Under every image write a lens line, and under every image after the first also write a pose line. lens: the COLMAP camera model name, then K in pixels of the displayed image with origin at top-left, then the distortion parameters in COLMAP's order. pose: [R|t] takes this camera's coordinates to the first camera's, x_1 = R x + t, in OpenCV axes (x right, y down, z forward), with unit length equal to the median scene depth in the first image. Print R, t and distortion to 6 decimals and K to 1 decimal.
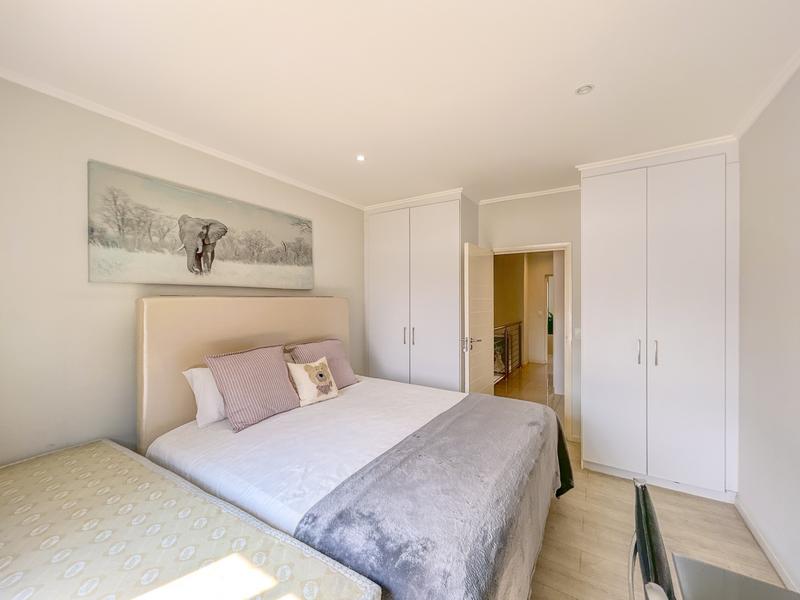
lens RADIAL K [[322.0, 0, 397.8], [0, 322.0, 302.8], [0, 0, 1]] dist [-0.002309, 0.000276]
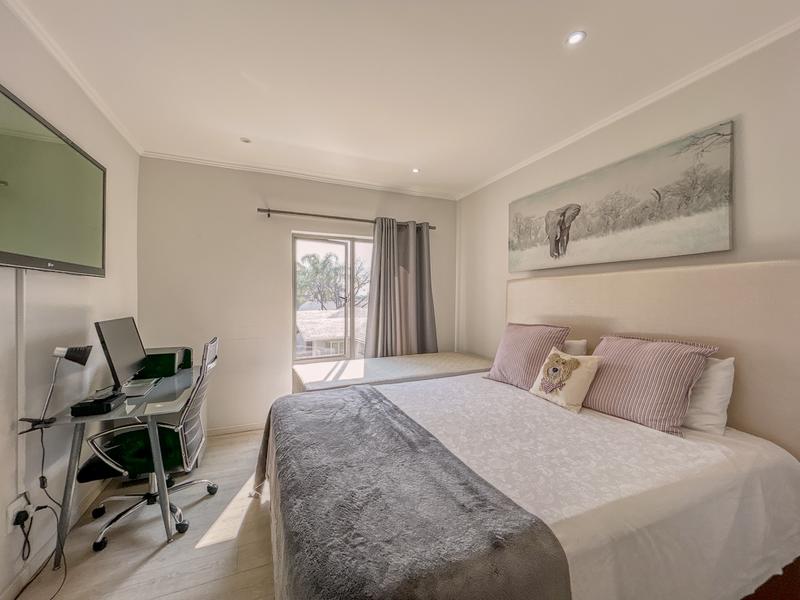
lens RADIAL K [[322.0, 0, 397.3], [0, 322.0, 296.6], [0, 0, 1]] dist [-0.002309, 0.000276]
pose [[-0.562742, 0.004072, -0.826623, 0.645021], [0.000381, 0.999989, 0.004667, 0.043817], [0.826633, 0.002311, -0.562737, 1.156776]]
